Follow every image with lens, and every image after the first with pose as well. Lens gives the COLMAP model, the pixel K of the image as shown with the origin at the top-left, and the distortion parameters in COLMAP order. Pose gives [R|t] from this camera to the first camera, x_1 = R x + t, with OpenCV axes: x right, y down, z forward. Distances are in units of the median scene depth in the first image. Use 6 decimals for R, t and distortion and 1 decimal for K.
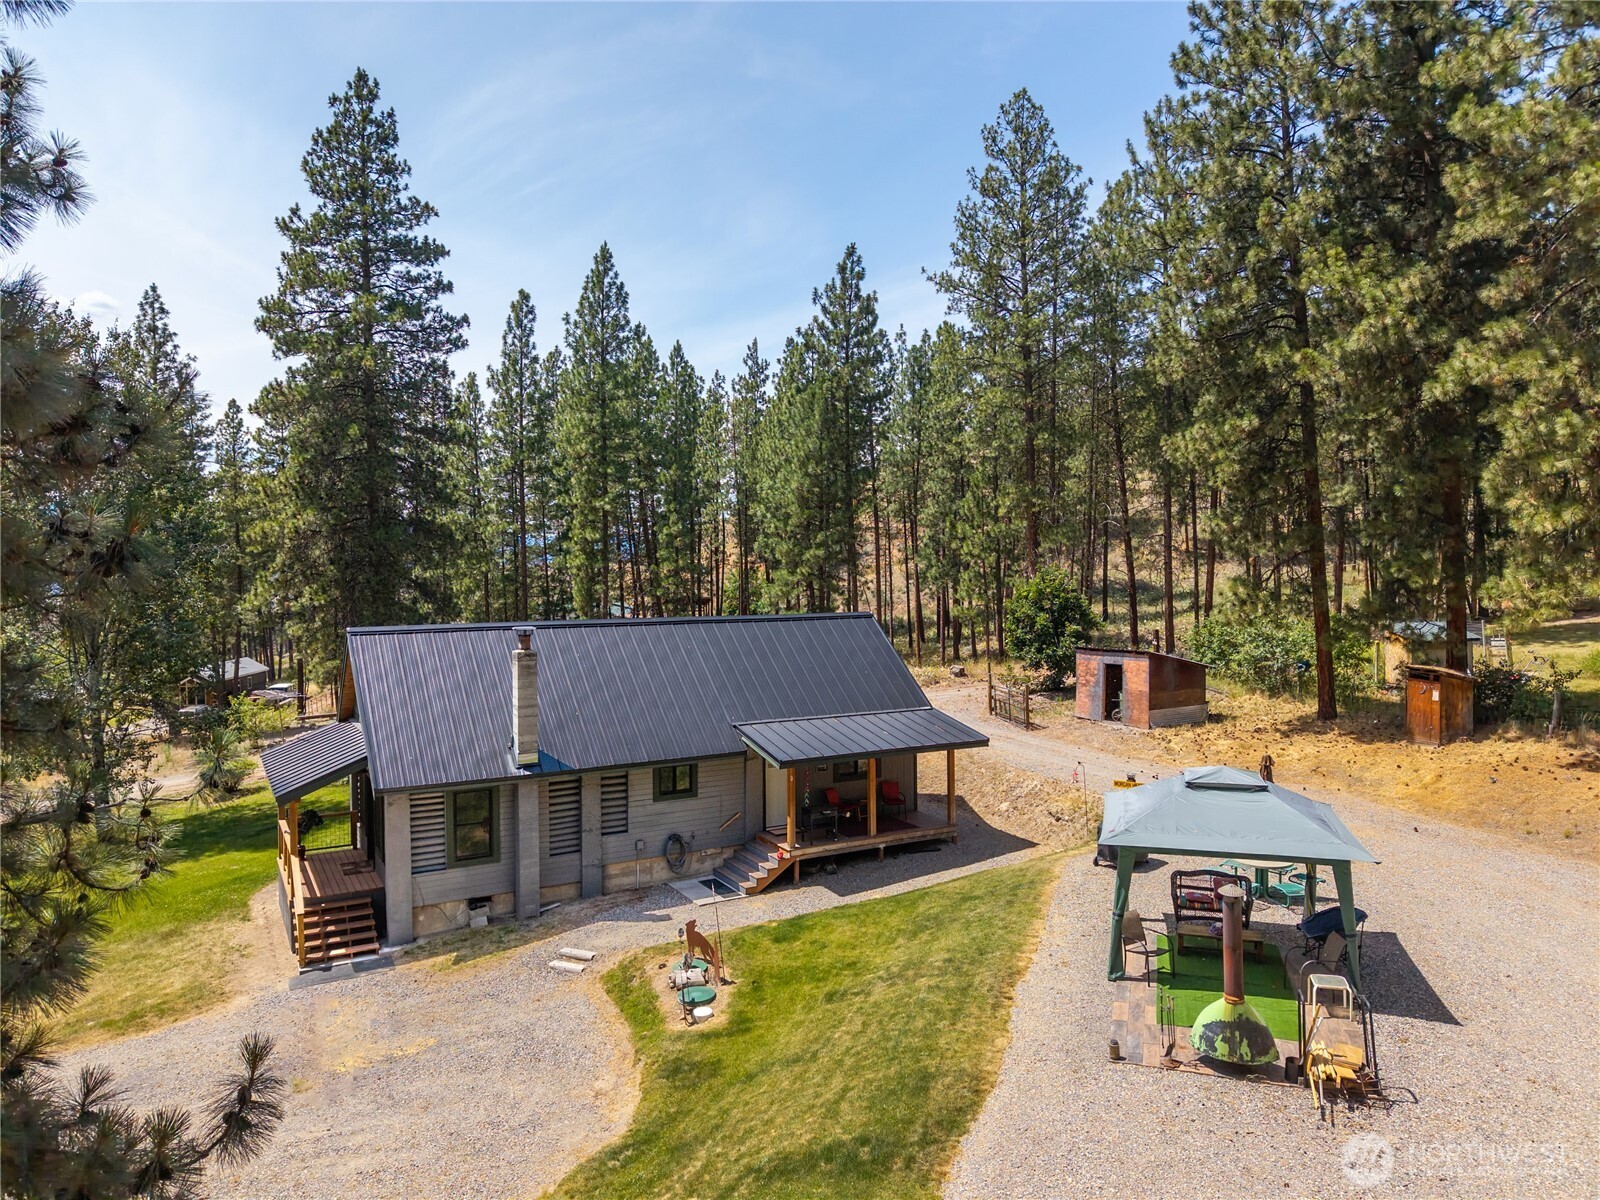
lens RADIAL K [[1073.7, 0, 795.2], [0, 1073.7, 606.1], [0, 0, 1]] dist [0.064410, -0.085606]
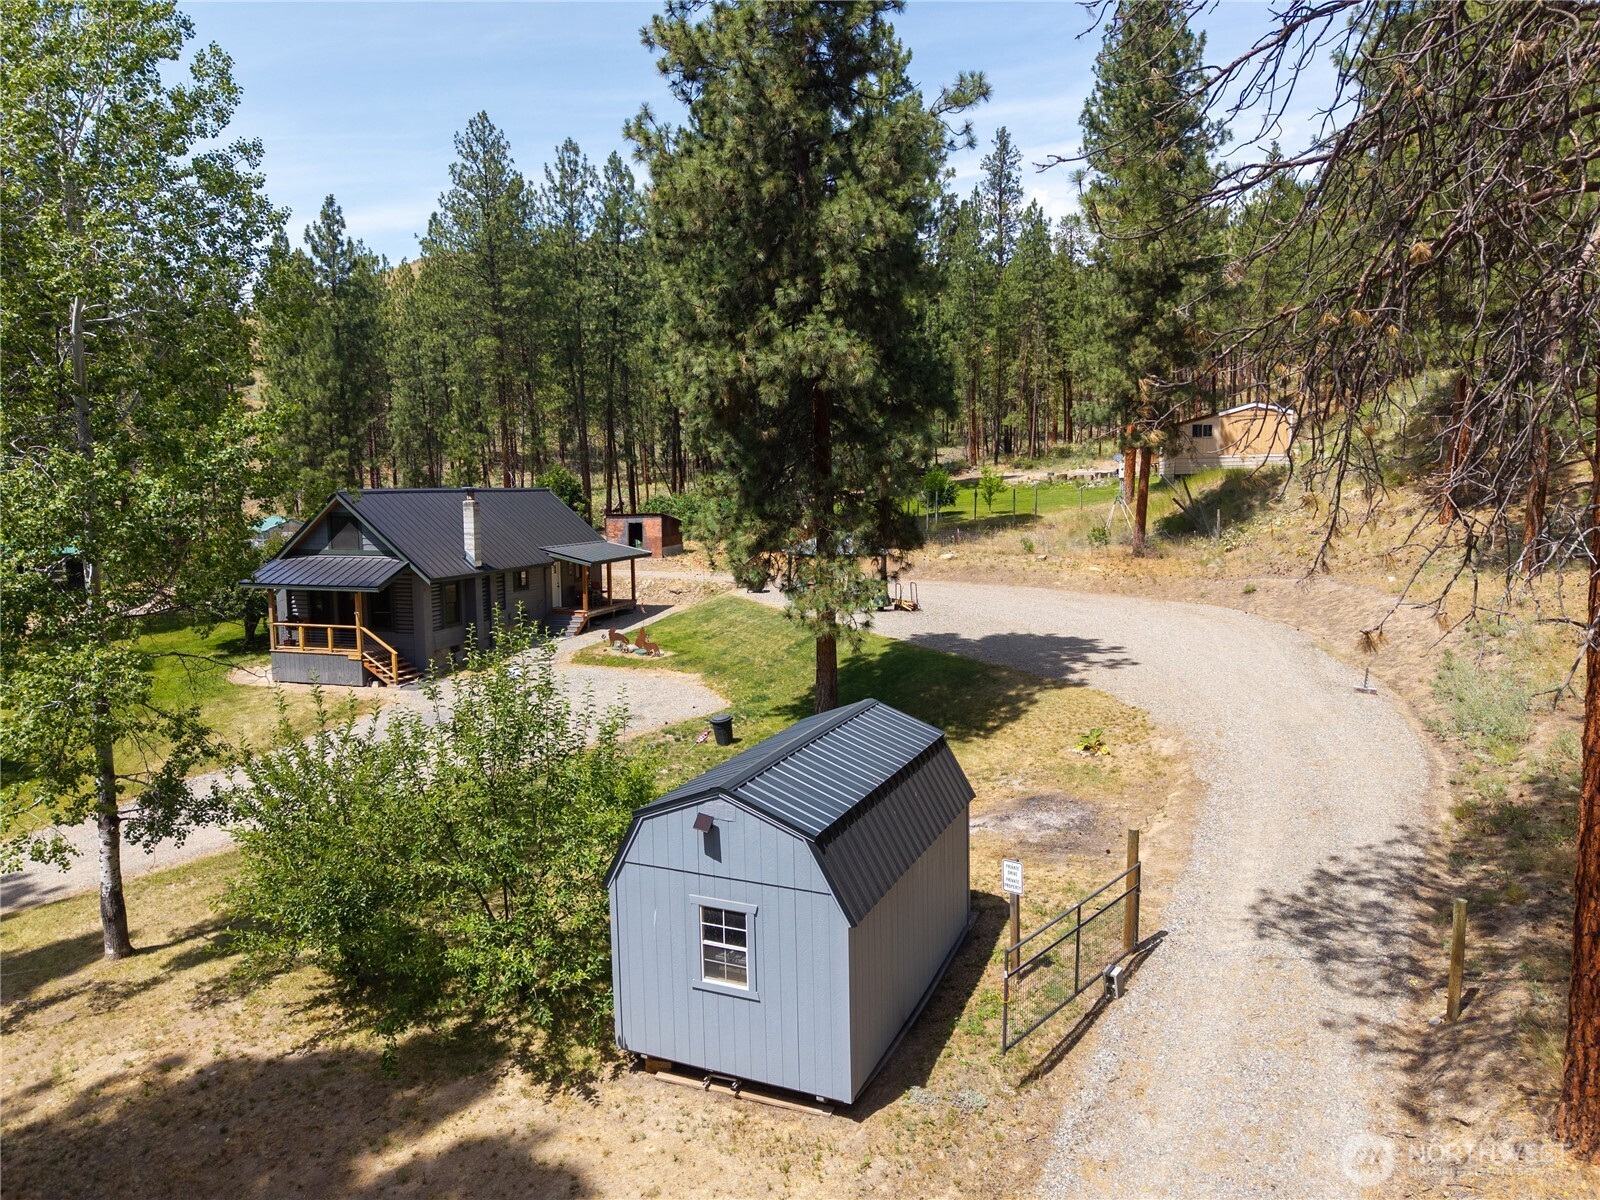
lens RADIAL K [[1097.2, 0, 804.3], [0, 1097.2, 625.8], [0, 0, 1]] dist [0.088551, -0.173658]
pose [[0.719572, -0.089350, 0.688646, -1.042420], [0.027322, 0.994563, 0.100493, 0.070055], [-0.693880, -0.053497, 0.718100, -0.623680]]
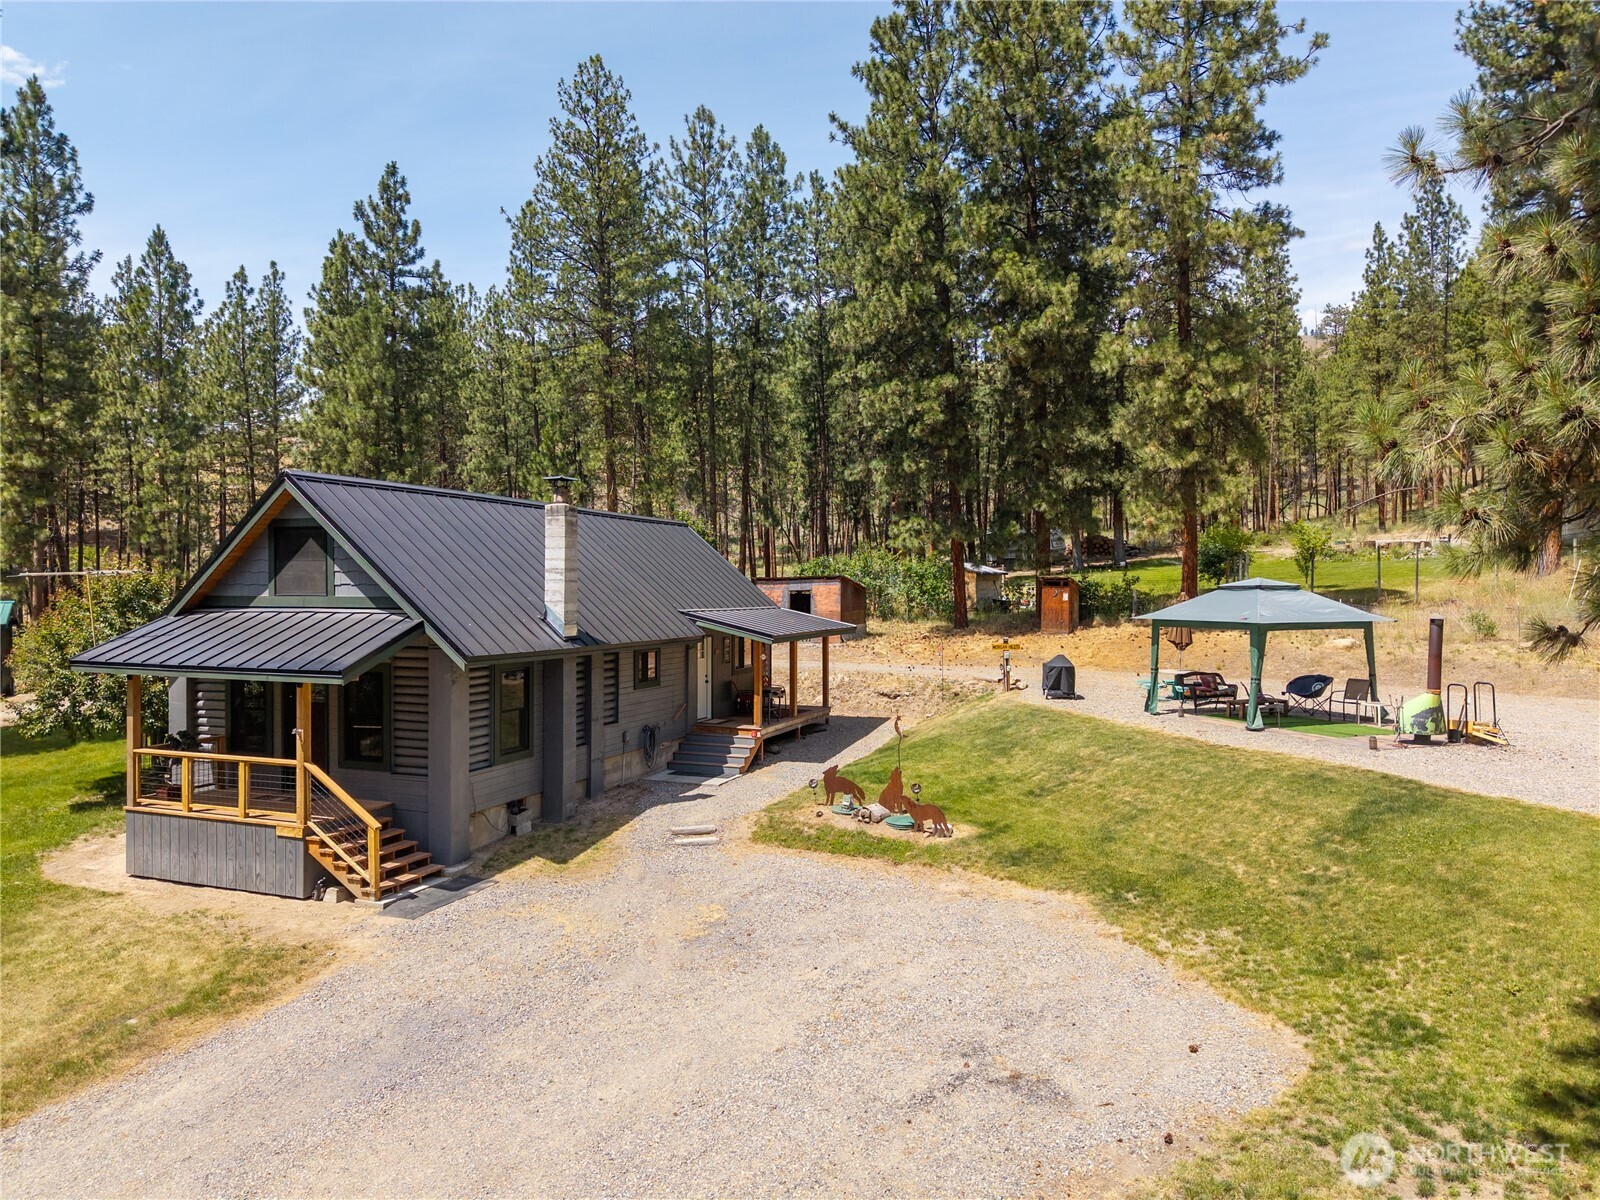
lens RADIAL K [[1073.7, 0, 795.2], [0, 1073.7, 606.1], [0, 0, 1]] dist [0.064410, -0.085606]
pose [[0.768845, -0.001184, 0.639434, -0.615059], [0.015807, 0.999728, -0.017155, 0.129741], [-0.639239, 0.023297, 0.768655, 0.212967]]
